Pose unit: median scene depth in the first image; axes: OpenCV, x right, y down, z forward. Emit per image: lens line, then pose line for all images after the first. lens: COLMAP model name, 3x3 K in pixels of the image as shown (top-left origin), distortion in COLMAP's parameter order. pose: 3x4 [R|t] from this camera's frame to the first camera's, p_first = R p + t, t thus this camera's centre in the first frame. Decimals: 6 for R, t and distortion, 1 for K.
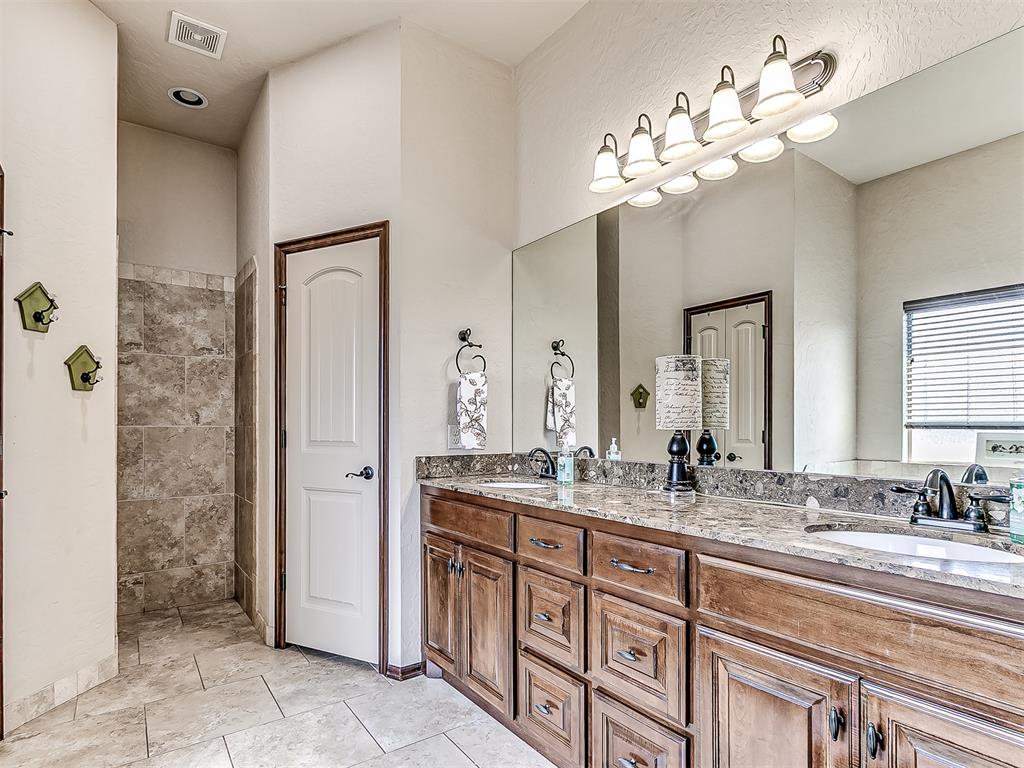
lens RADIAL K [[535.2, 0, 496.0], [0, 535.2, 419.6], [0, 0, 1]] dist [0.009435, -0.006167]
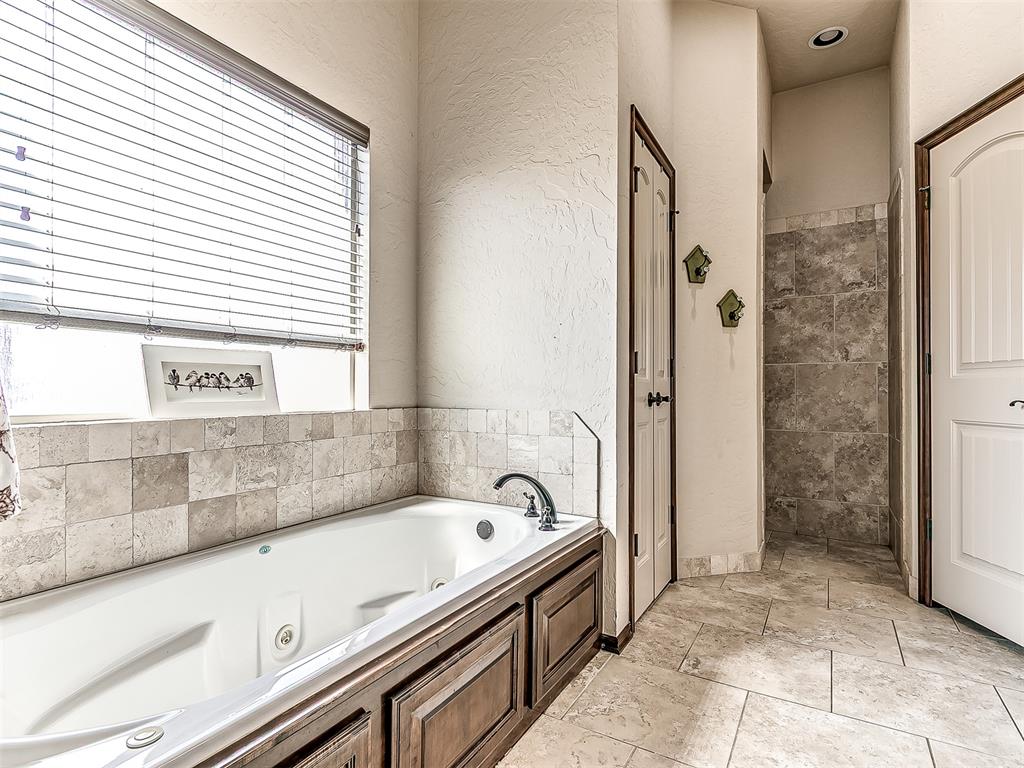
lens RADIAL K [[535.2, 0, 511.2], [0, 535.2, 386.2], [0, 0, 1]] dist [0.009435, -0.006167]
pose [[0.407755, -0.011989, -0.913013, 0.127310], [0.009266, 0.999917, -0.008992, 0.079506], [0.913044, -0.004794, 0.407832, 0.041931]]
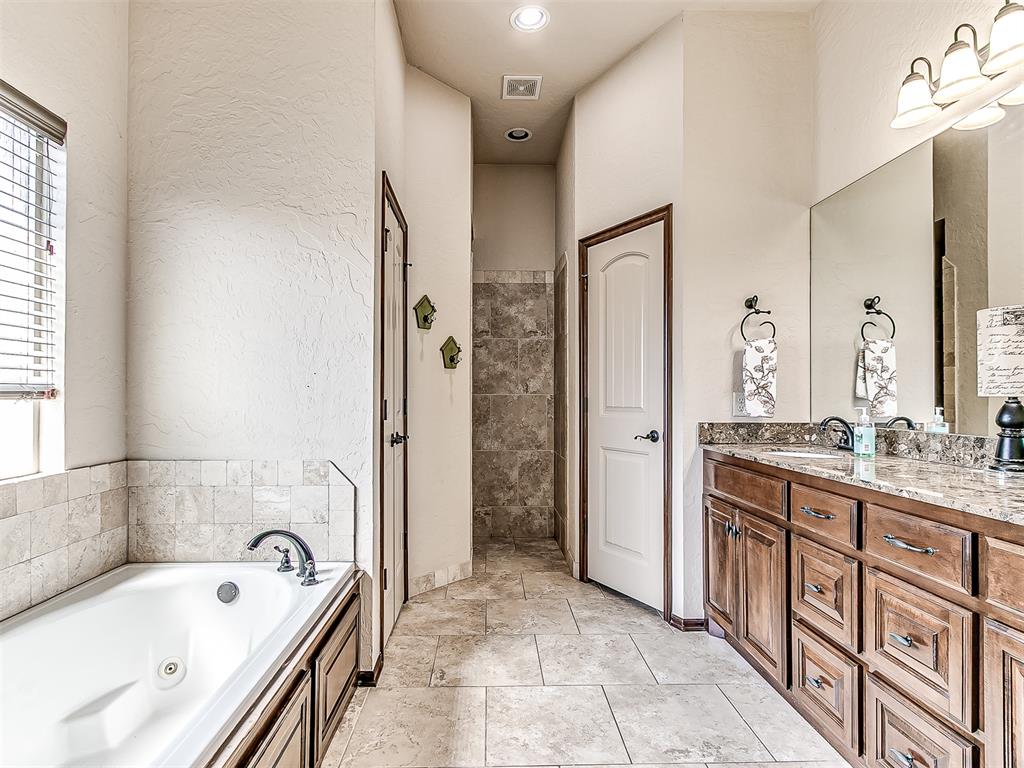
lens RADIAL K [[535.2, 0, 504.7], [0, 535.2, 386.9], [0, 0, 1]] dist [0.009435, -0.006167]
pose [[0.836340, -0.007919, -0.548153, 0.108177], [0.004780, 0.999963, -0.007152, 0.004639], [0.548190, 0.003361, 0.836347, -0.087489]]
